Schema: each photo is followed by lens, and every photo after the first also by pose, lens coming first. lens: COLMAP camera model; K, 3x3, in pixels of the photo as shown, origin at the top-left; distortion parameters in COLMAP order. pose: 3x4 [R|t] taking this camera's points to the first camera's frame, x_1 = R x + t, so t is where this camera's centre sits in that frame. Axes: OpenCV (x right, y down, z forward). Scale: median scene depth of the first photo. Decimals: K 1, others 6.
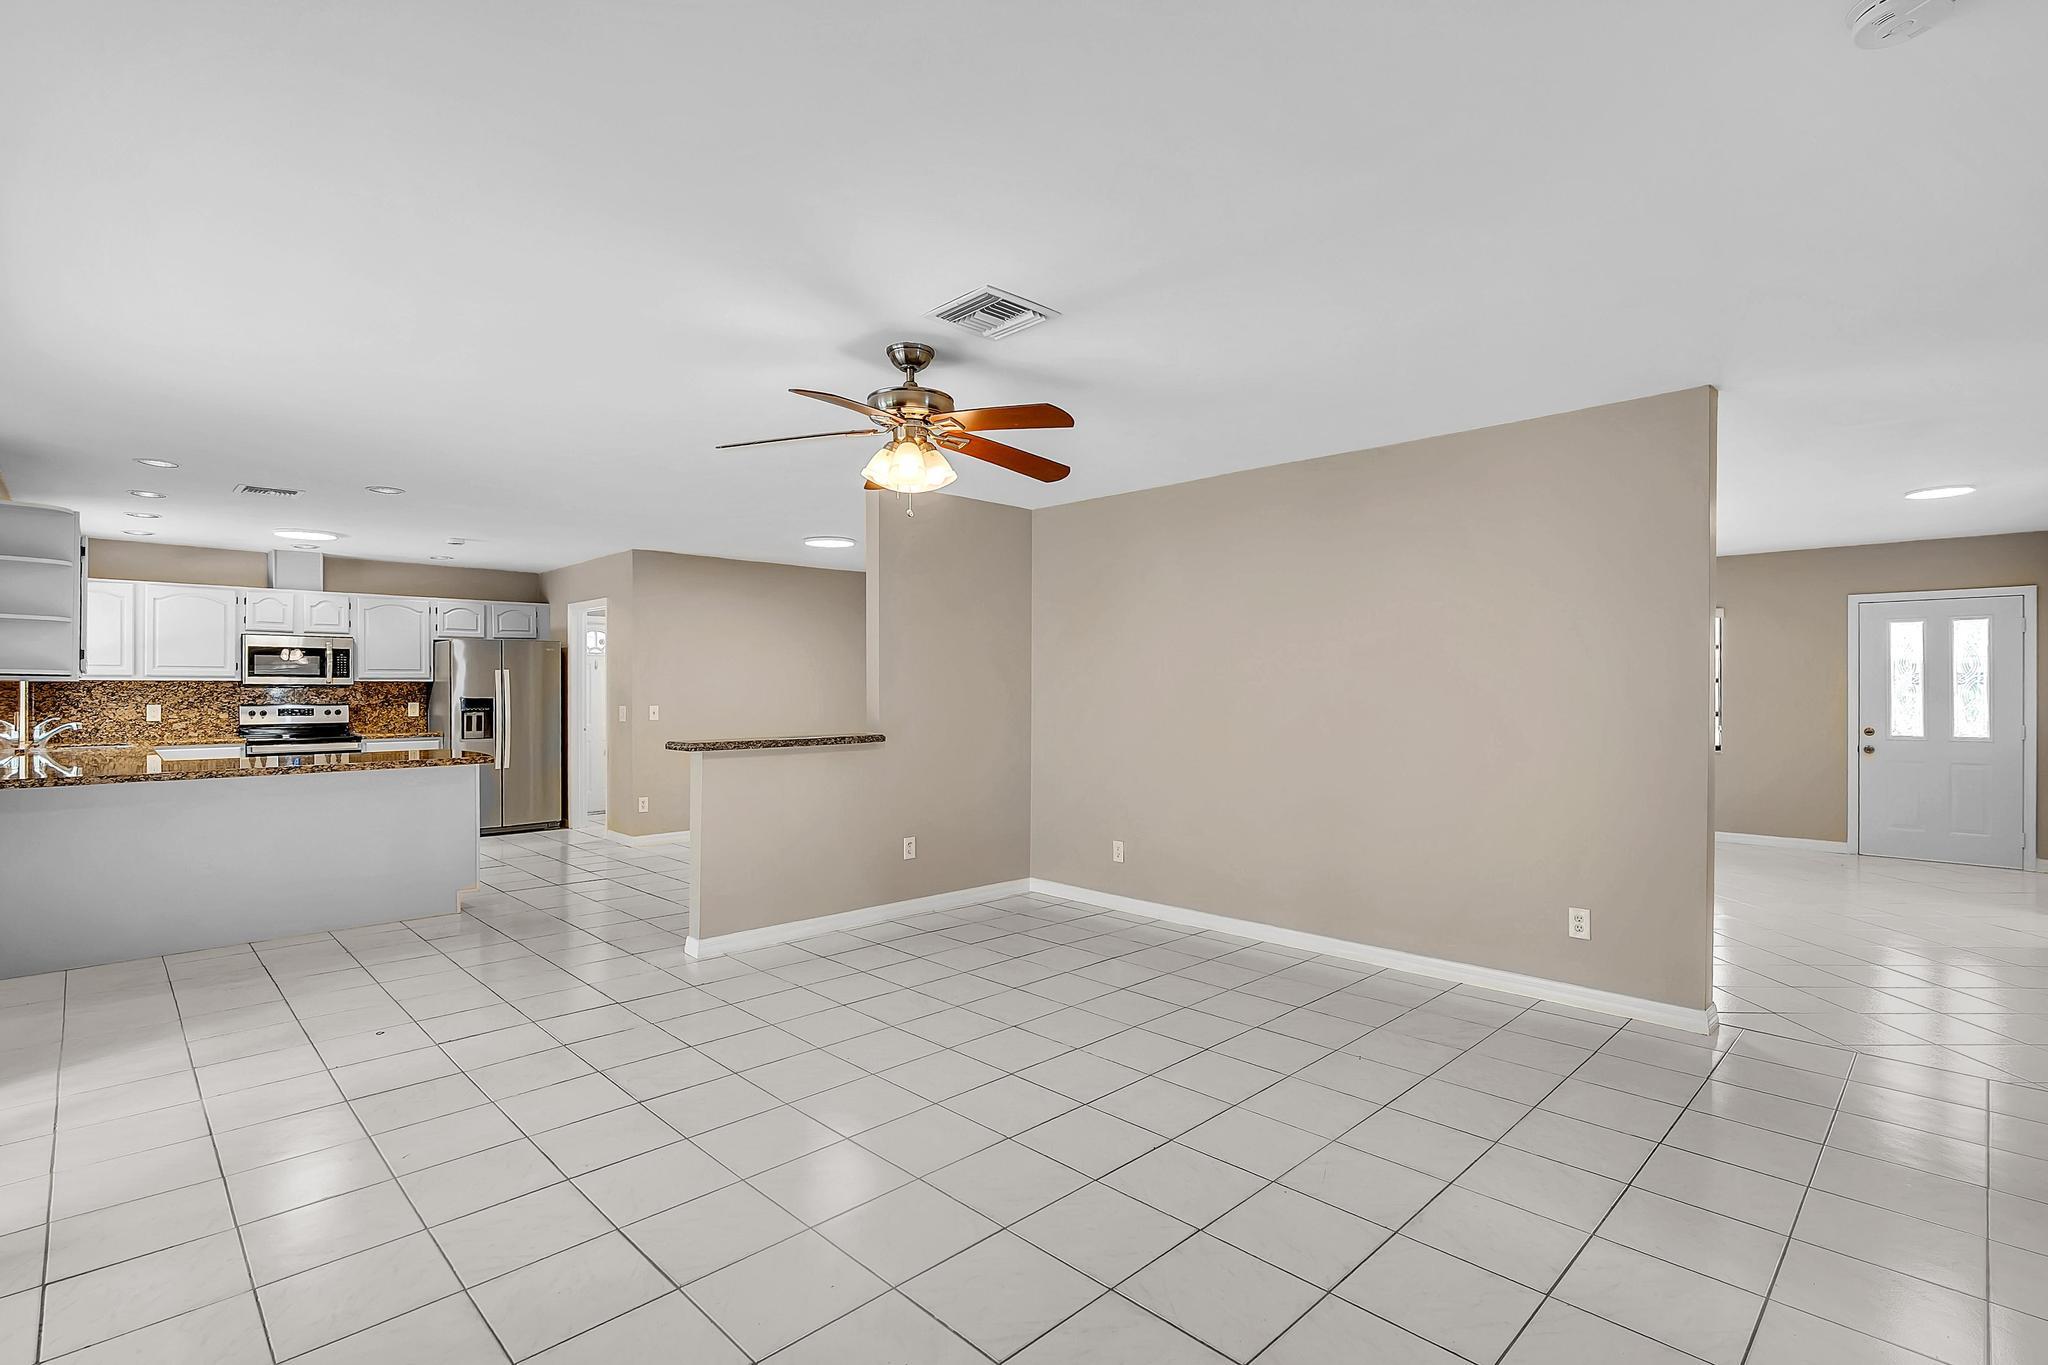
lens RADIAL K [[950.8, 0, 1008.6], [0, 950.8, 687.0], [0, 0, 1]] dist [-0.003923, 0.000332]
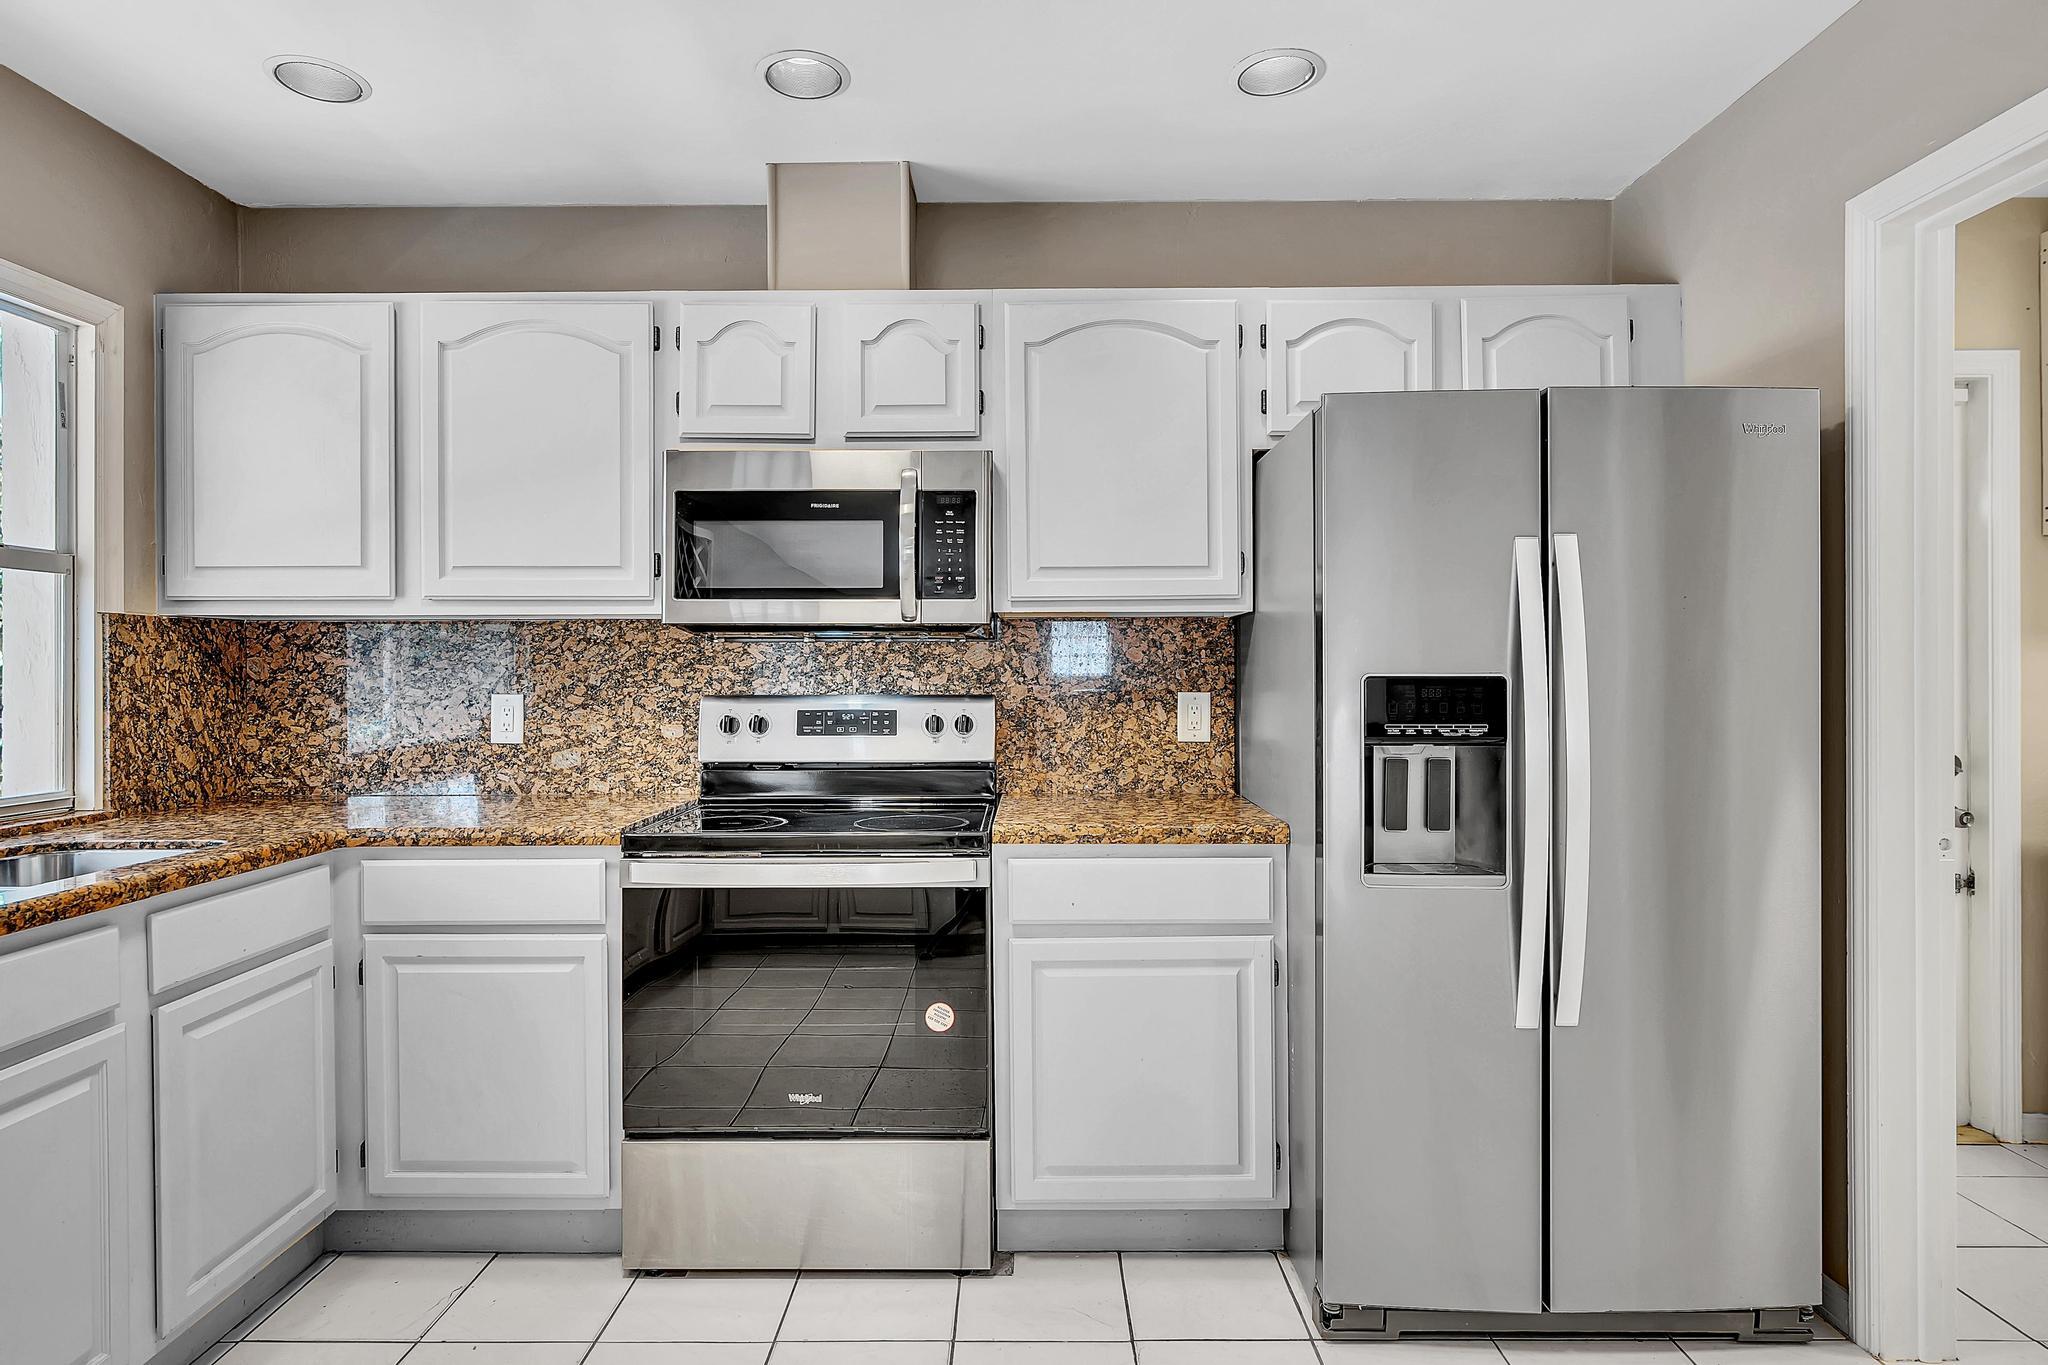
lens RADIAL K [[1118.4, 0, 1014.7], [0, 1118.4, 673.3], [0, 0, 1]] dist [-0.002831, 0.000849]
pose [[0.714390, -0.000396, -0.699748, -0.466564], [0.003921, 0.999986, 0.003438, 0.010025], [0.699737, -0.005199, 0.714382, 0.782836]]
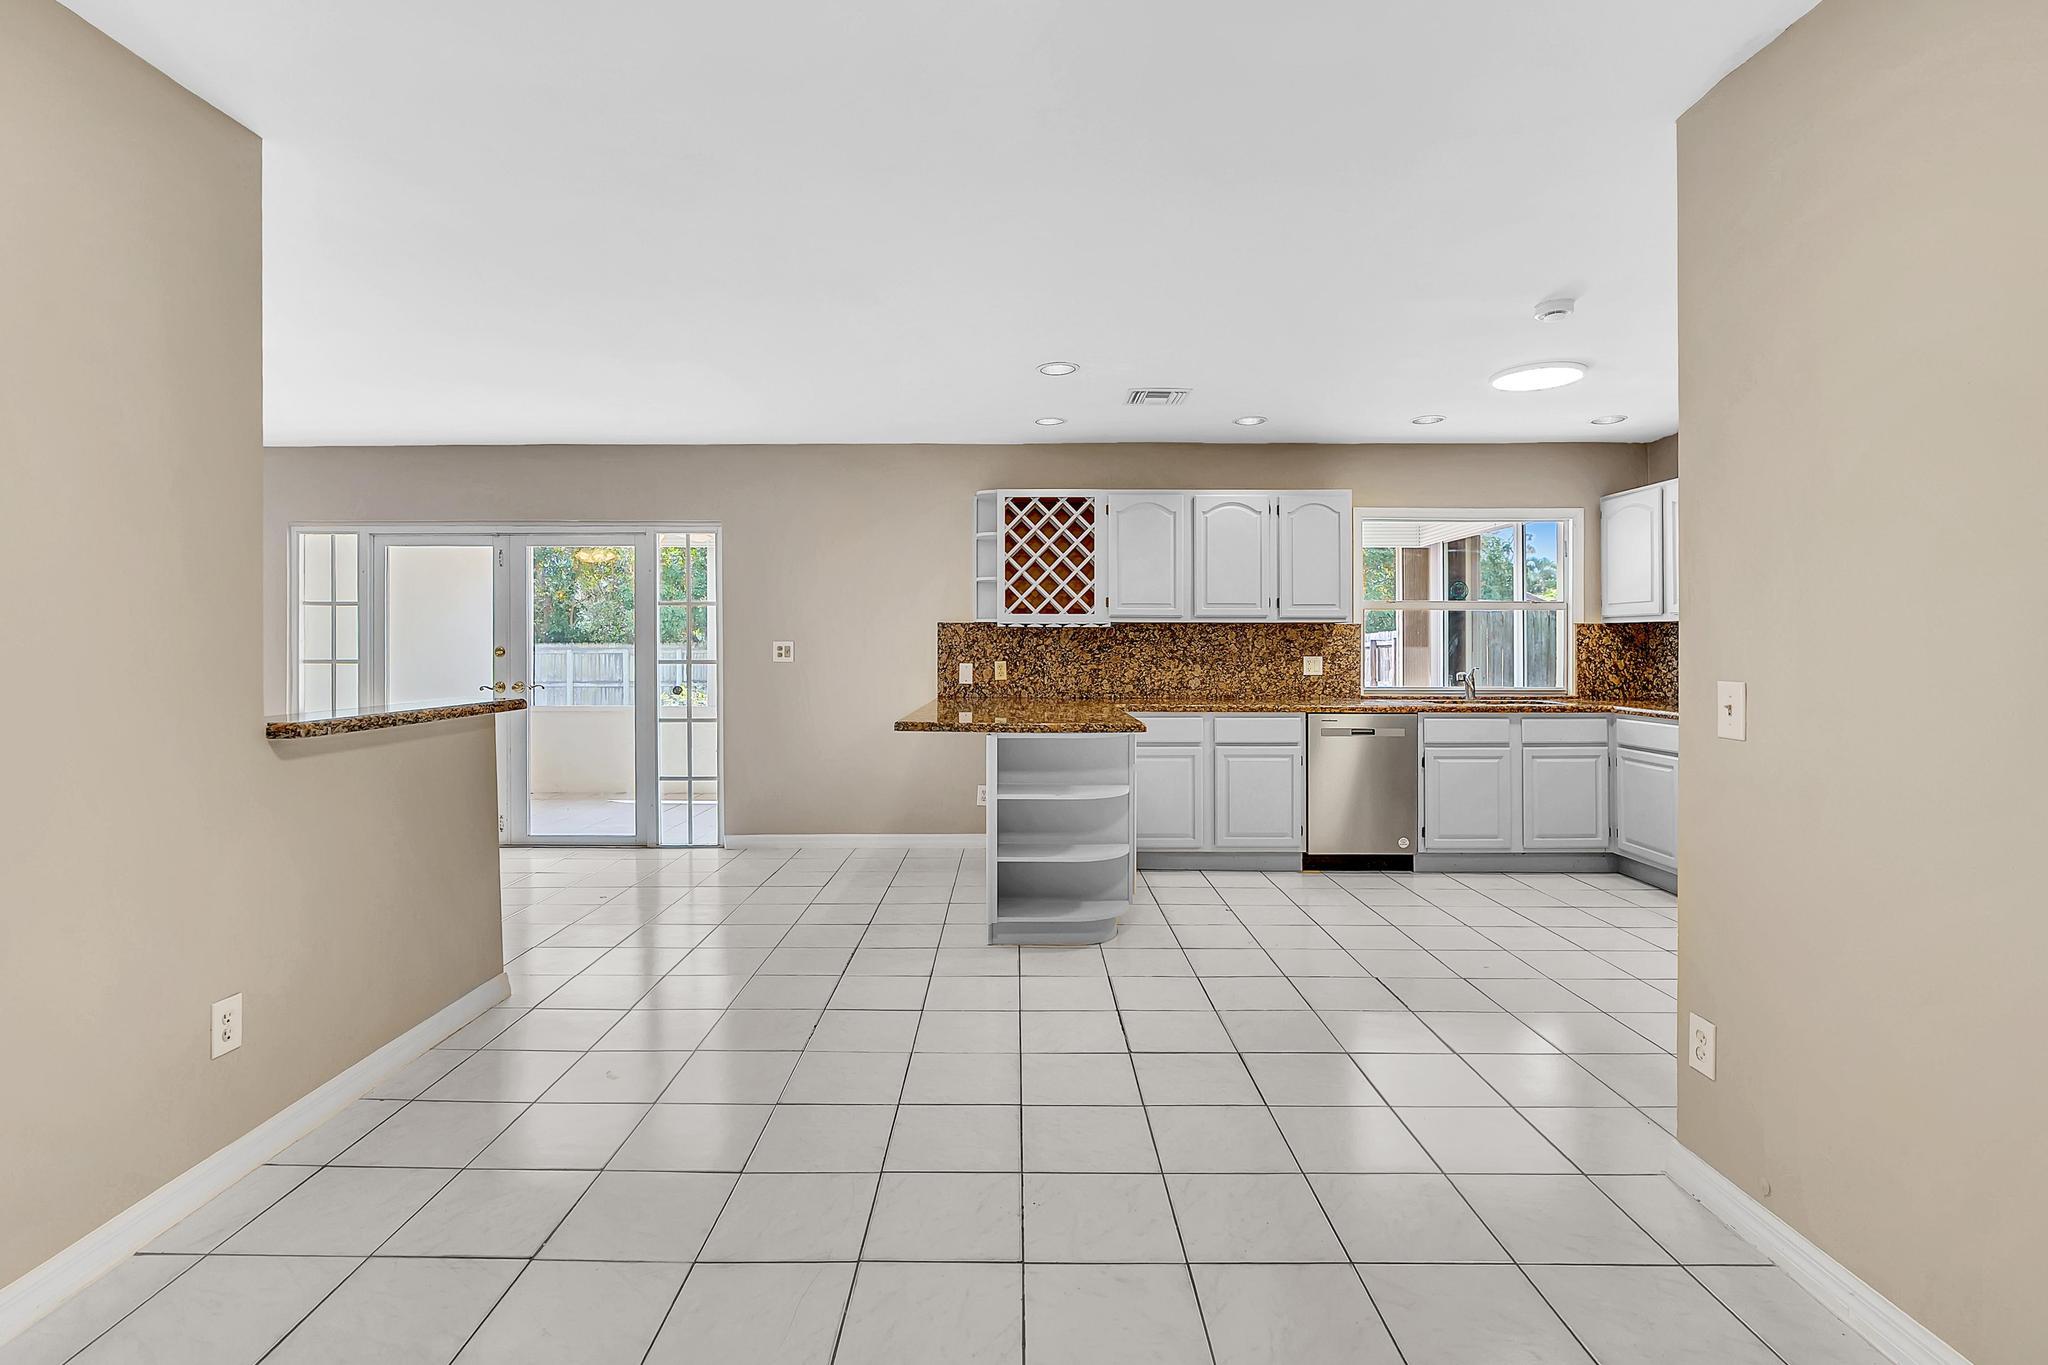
lens RADIAL K [[965.6, 0, 1002.8], [0, 965.6, 648.9], [0, 0, 1]] dist [-0.013458, 0.005613]
pose [[-0.704438, 0.003562, -0.709756, -0.049177], [0.000733, 0.999991, 0.004291, 0.009112], [0.709765, 0.002503, -0.704434, 1.028840]]
